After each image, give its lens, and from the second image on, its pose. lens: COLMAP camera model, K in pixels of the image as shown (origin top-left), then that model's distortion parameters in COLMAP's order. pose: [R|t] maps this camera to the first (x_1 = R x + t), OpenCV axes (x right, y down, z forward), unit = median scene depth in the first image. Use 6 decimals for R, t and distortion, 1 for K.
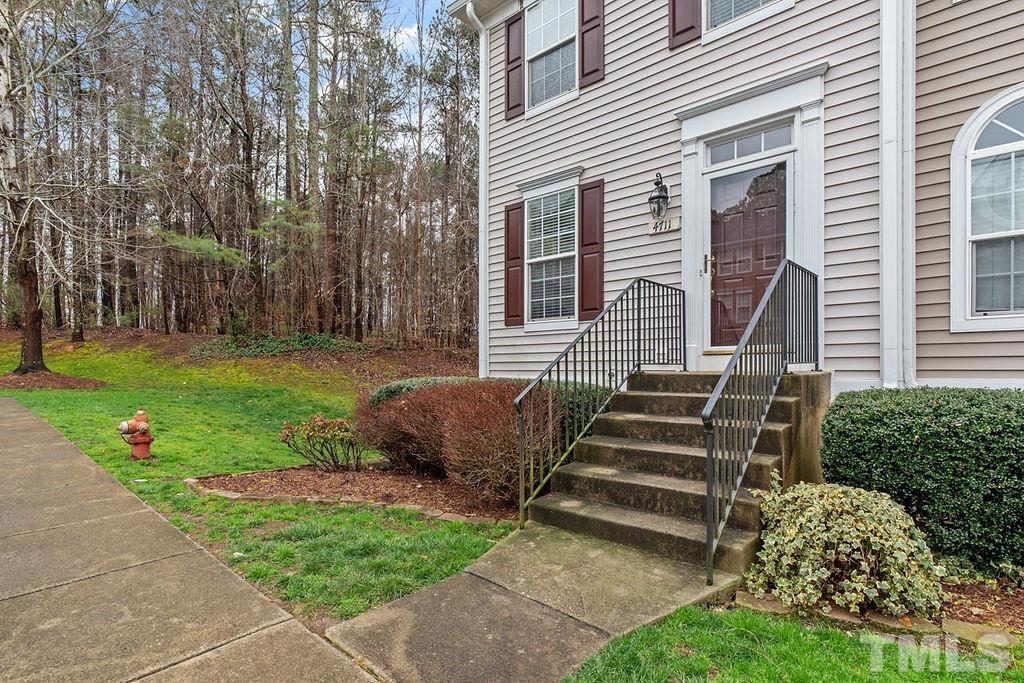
lens RADIAL K [[507.3, 0, 513.0], [0, 507.3, 367.1], [0, 0, 1]] dist [-0.000552, -0.000065]
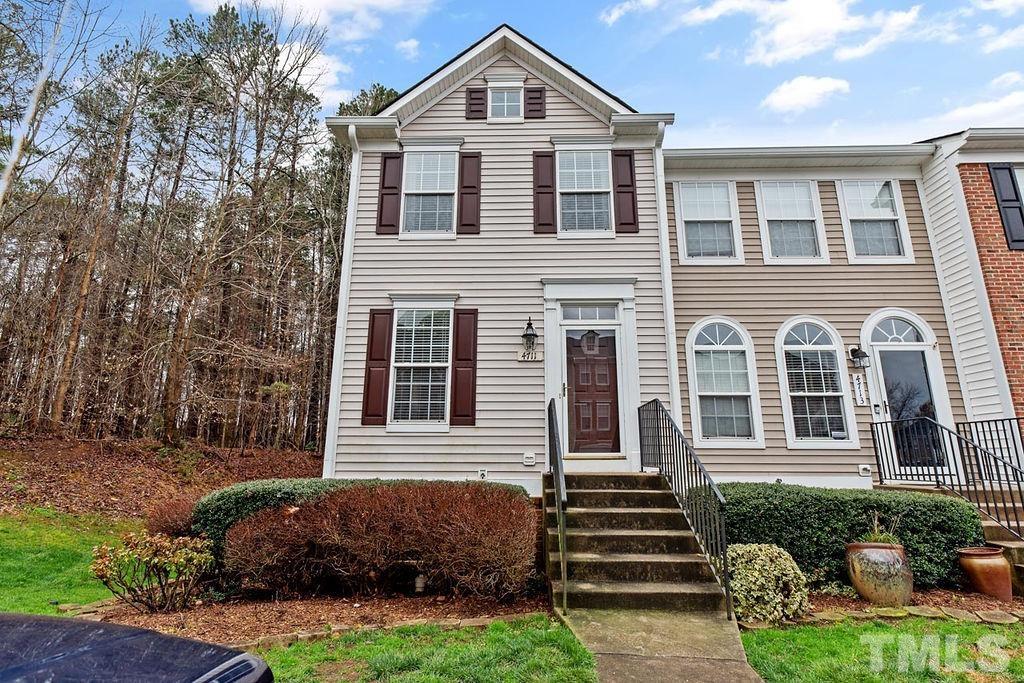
lens RADIAL K [[495.7, 0, 513.6], [0, 495.7, 347.8], [0, 0, 1]] dist [0.000355, 0.000639]
pose [[0.768155, 0.153982, 0.621472, -0.464269], [-0.006822, 0.972563, -0.232539, -0.004398], [-0.640228, 0.174386, 0.748129, 0.068846]]
